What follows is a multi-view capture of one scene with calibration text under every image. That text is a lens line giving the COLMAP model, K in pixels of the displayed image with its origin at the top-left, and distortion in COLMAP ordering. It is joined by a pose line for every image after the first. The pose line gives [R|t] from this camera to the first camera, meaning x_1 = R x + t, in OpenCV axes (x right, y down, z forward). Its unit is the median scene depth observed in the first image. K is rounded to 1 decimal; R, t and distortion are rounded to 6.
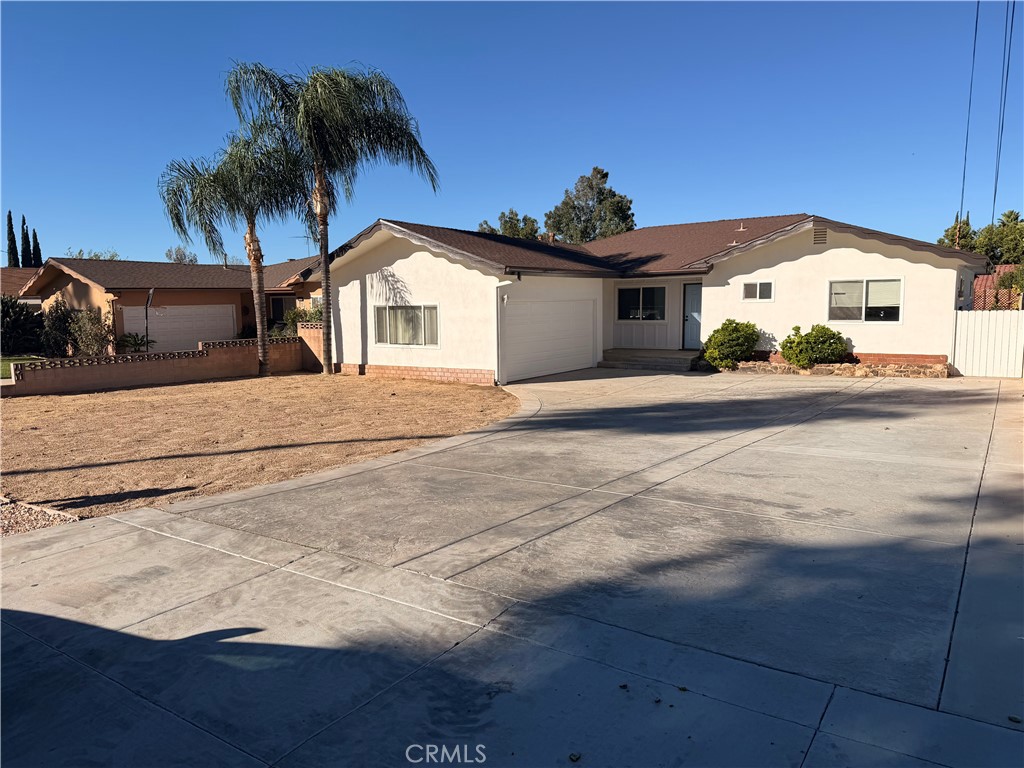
lens RADIAL K [[725.8, 0, 465.7], [0, 725.8, 401.0], [0, 0, 1]] dist [-0.000708, -0.046067]
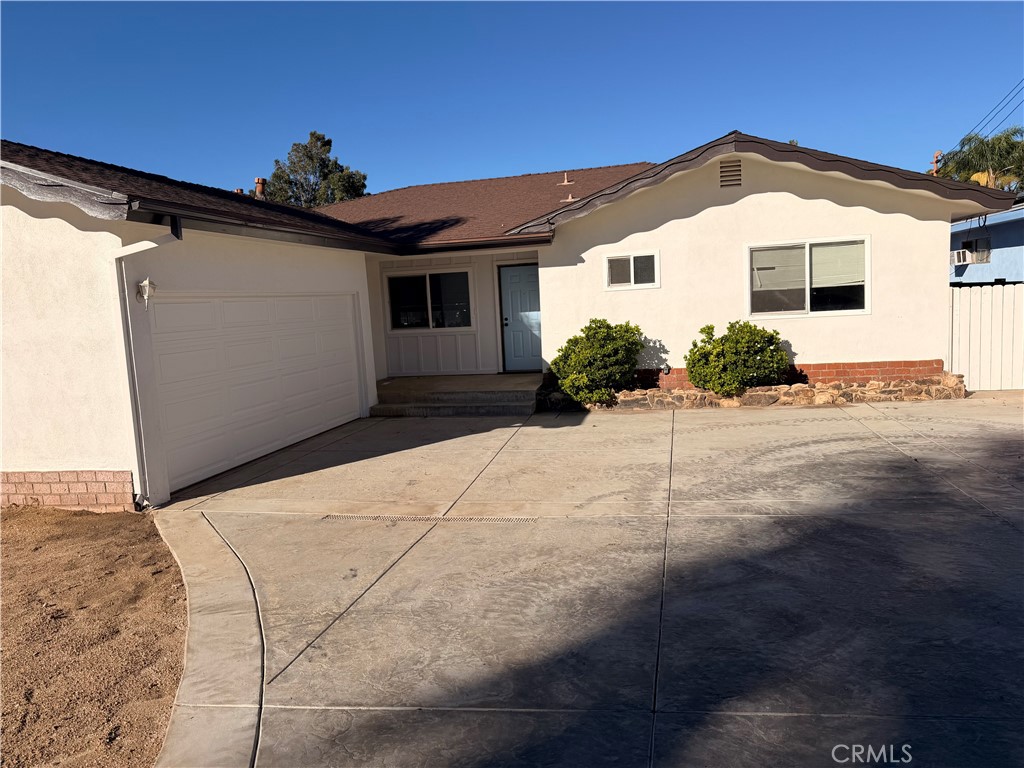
lens RADIAL K [[720.0, 0, 512.0], [0, 720.0, 384.0], [0, 0, 1]] dist [0.166908, -0.230616]
pose [[0.906619, -0.077036, 0.414858, 0.058576], [0.090999, 0.995753, -0.013964, -0.059936], [-0.412021, 0.050412, 0.909779, 0.506914]]
